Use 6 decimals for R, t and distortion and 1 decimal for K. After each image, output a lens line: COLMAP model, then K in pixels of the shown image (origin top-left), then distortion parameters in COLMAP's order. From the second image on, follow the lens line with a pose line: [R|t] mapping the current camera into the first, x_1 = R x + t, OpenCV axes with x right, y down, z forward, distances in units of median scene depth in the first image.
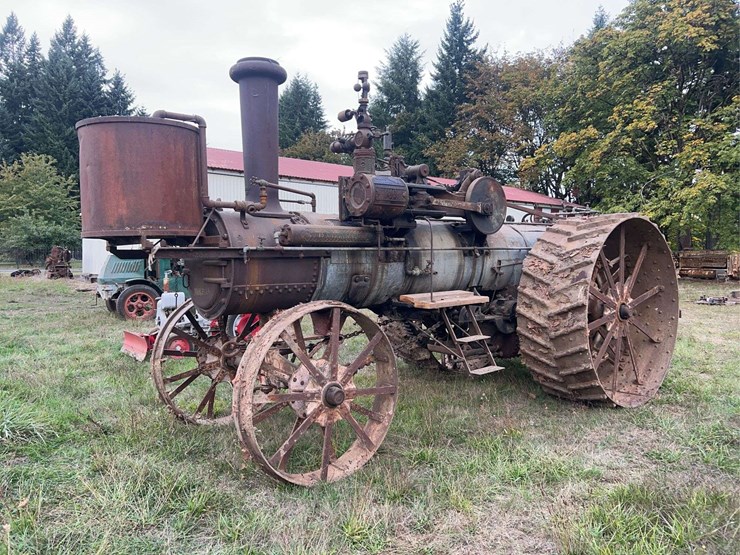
lens RADIAL K [[559.5, 0, 366.4], [0, 559.5, 276.1], [0, 0, 1]] dist [0.048107, -0.051824]
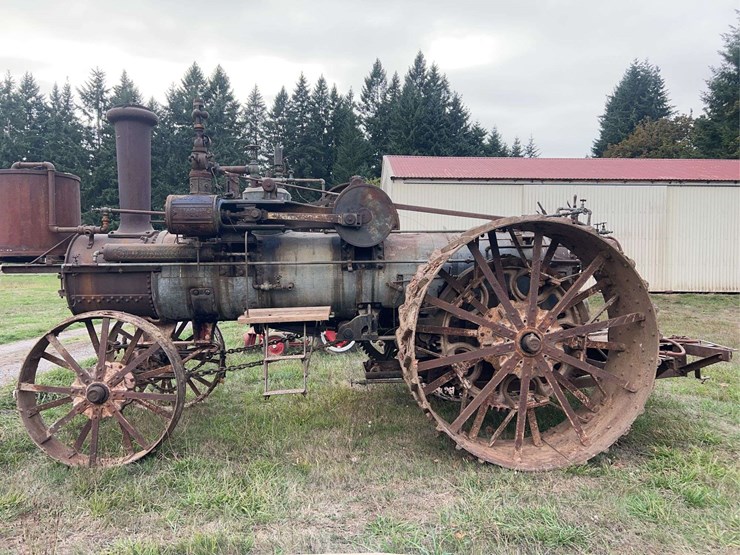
lens RADIAL K [[559.5, 0, 370.6], [0, 559.5, 278.6], [0, 0, 1]] dist [0.048107, -0.051824]
pose [[0.822437, 0.013690, -0.568692, 0.071410], [-0.016896, 0.999857, -0.000365, -0.002120], [0.568605, 0.009909, 0.822551, 0.024882]]
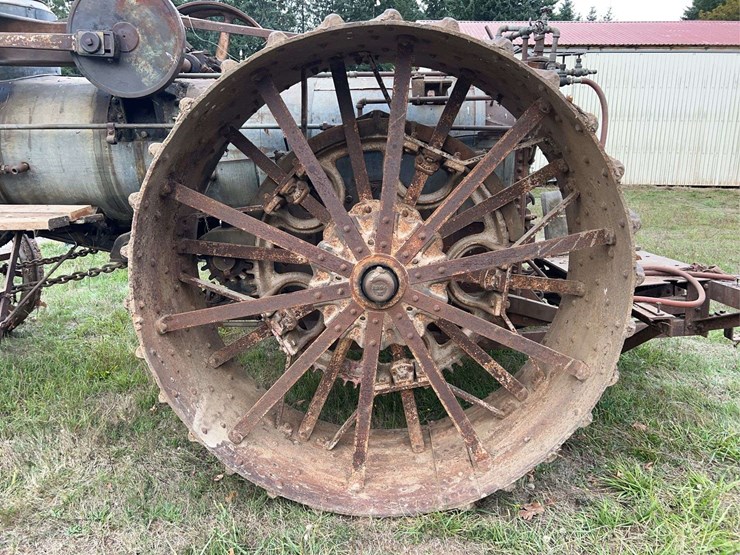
lens RADIAL K [[559.5, 0, 369.8], [0, 559.5, 282.4], [0, 0, 1]] dist [0.048107, -0.051824]
pose [[0.759875, 0.150259, -0.632465, 0.070384], [-0.027275, 0.979432, 0.199921, -0.001748], [0.649496, -0.134664, 0.748345, 0.070648]]
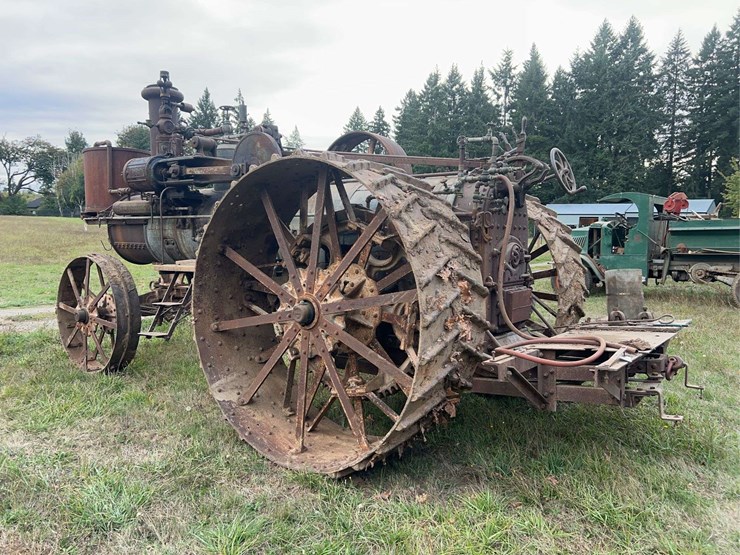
lens RADIAL K [[559.5, 0, 368.1], [0, 559.5, 278.0], [0, 0, 1]] dist [0.048107, -0.051824]
pose [[0.248553, 0.084117, -0.964959, 0.106802], [-0.047314, 0.996087, 0.074644, -0.002449], [0.967462, 0.027103, 0.251561, 0.091789]]
